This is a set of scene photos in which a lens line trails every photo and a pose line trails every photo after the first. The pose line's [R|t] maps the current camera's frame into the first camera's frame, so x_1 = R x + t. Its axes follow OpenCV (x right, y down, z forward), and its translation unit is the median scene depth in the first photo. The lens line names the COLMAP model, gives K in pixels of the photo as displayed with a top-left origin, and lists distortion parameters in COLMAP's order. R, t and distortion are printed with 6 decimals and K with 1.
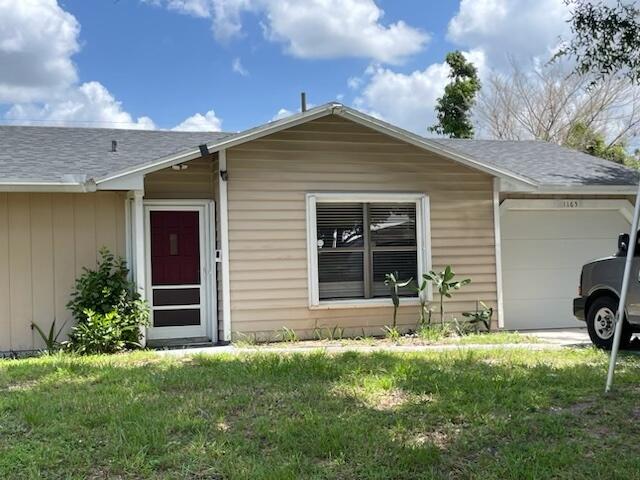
lens RADIAL K [[974.5, 0, 324.3], [0, 974.5, 243.9], [0, 0, 1]] dist [0.115565, 0.000000]
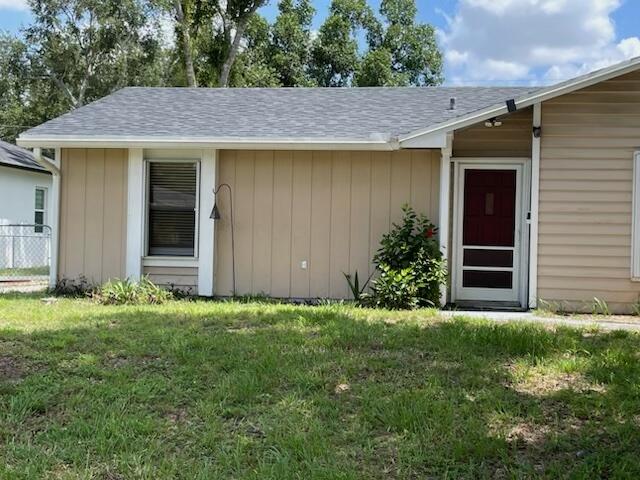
lens RADIAL K [[974.5, 0, 325.2], [0, 974.5, 234.9], [0, 0, 1]] dist [0.115565, 0.000000]
pose [[0.861238, 0.045383, -0.506171, 0.201219], [-0.029575, 0.998792, 0.039230, -0.002121], [0.507341, -0.018816, 0.861540, 0.081360]]
